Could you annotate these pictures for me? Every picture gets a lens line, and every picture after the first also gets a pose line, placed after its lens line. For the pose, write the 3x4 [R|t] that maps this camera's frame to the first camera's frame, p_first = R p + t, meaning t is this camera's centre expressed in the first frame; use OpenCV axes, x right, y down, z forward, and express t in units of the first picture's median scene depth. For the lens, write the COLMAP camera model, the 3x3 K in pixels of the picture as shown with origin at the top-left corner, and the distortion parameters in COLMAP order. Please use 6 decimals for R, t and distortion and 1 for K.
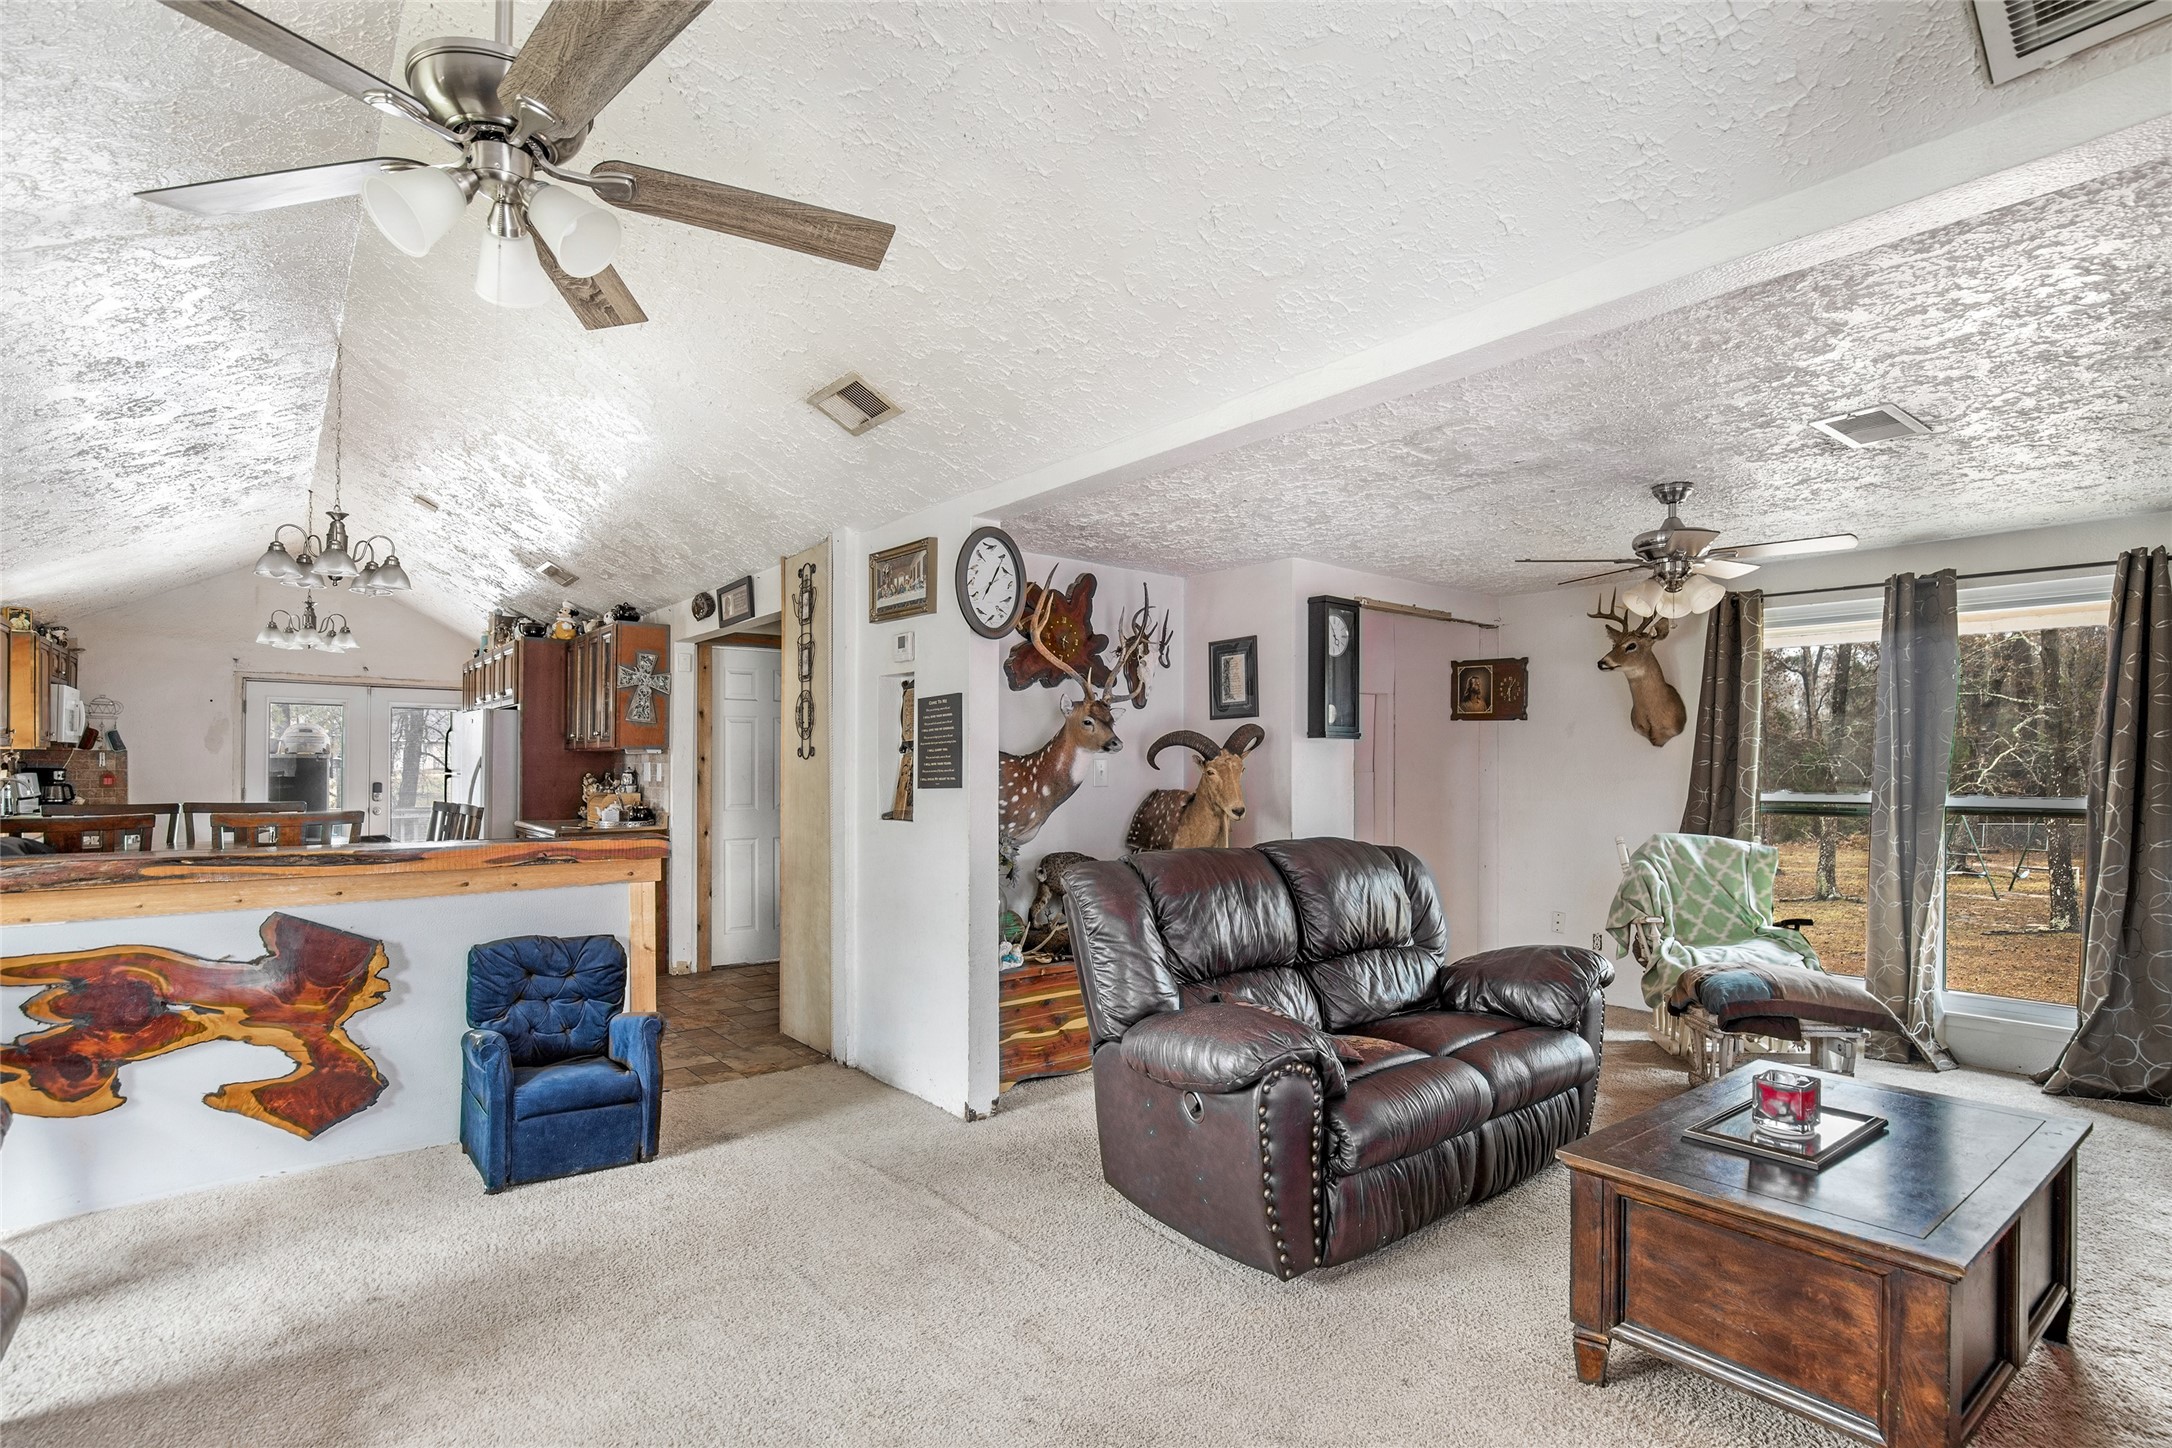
lens RADIAL K [[1067.6, 0, 1089.7], [0, 1067.6, 744.2], [0, 0, 1]] dist [0.000858, -0.000090]
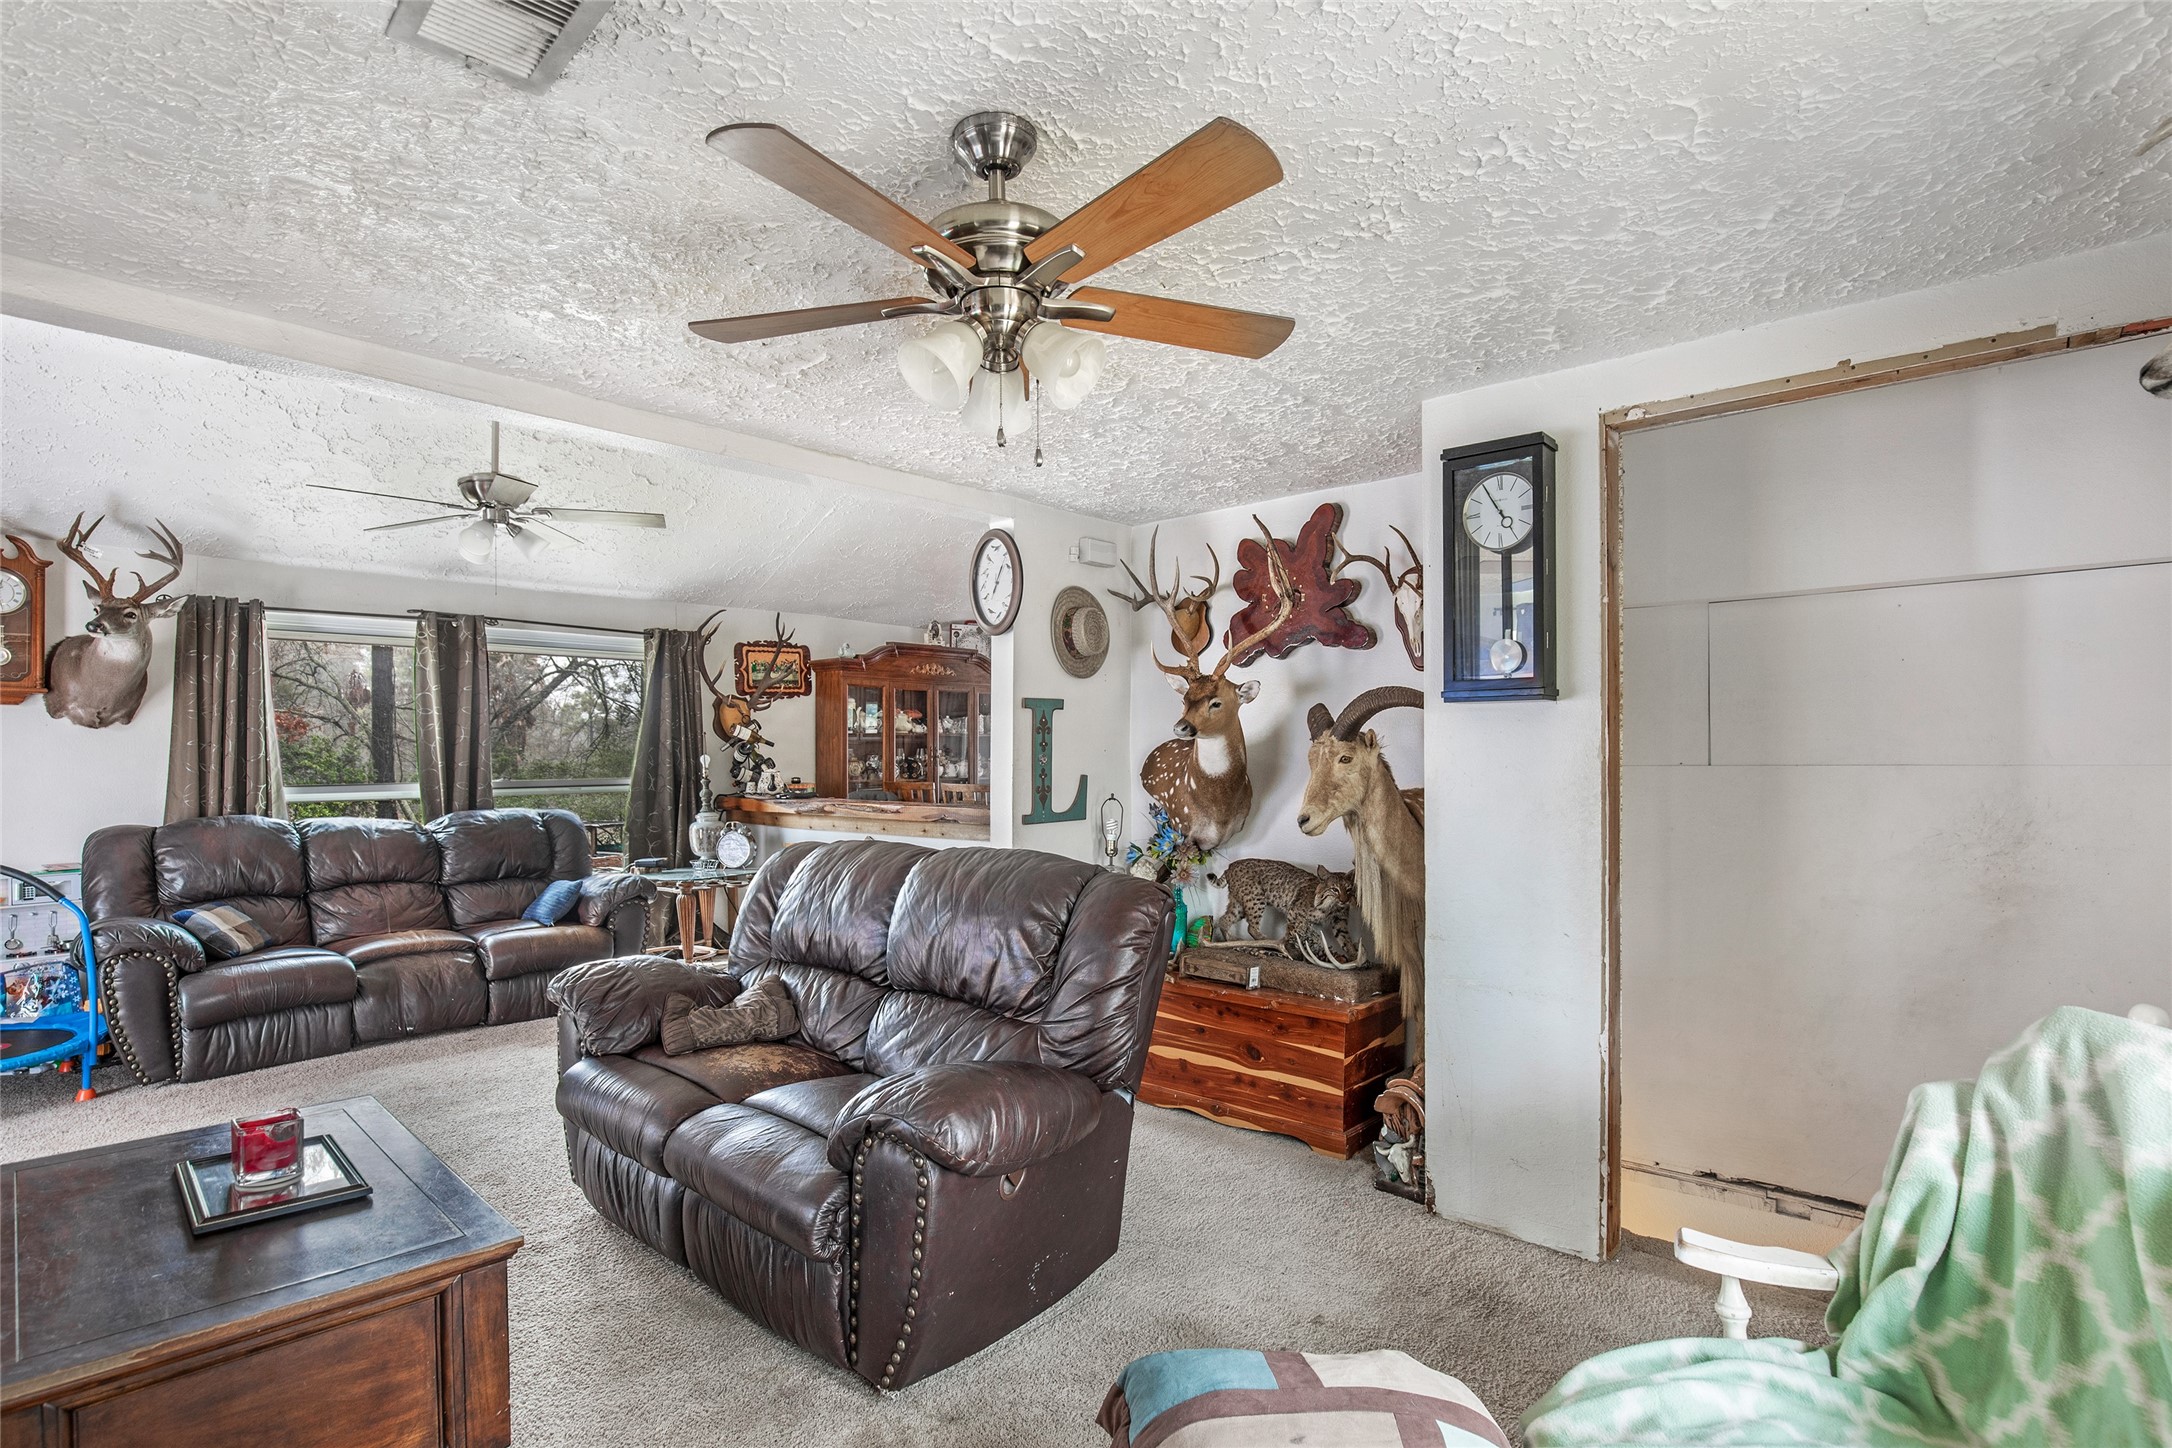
lens RADIAL K [[1067.6, 0, 1089.7], [0, 1067.6, 744.2], [0, 0, 1]] dist [0.000858, -0.000090]
pose [[0.114306, -0.001656, -0.993444, 0.730333], [0.020792, 0.999784, 0.000726, 0.007488], [0.993228, -0.020738, 0.114316, 0.738183]]
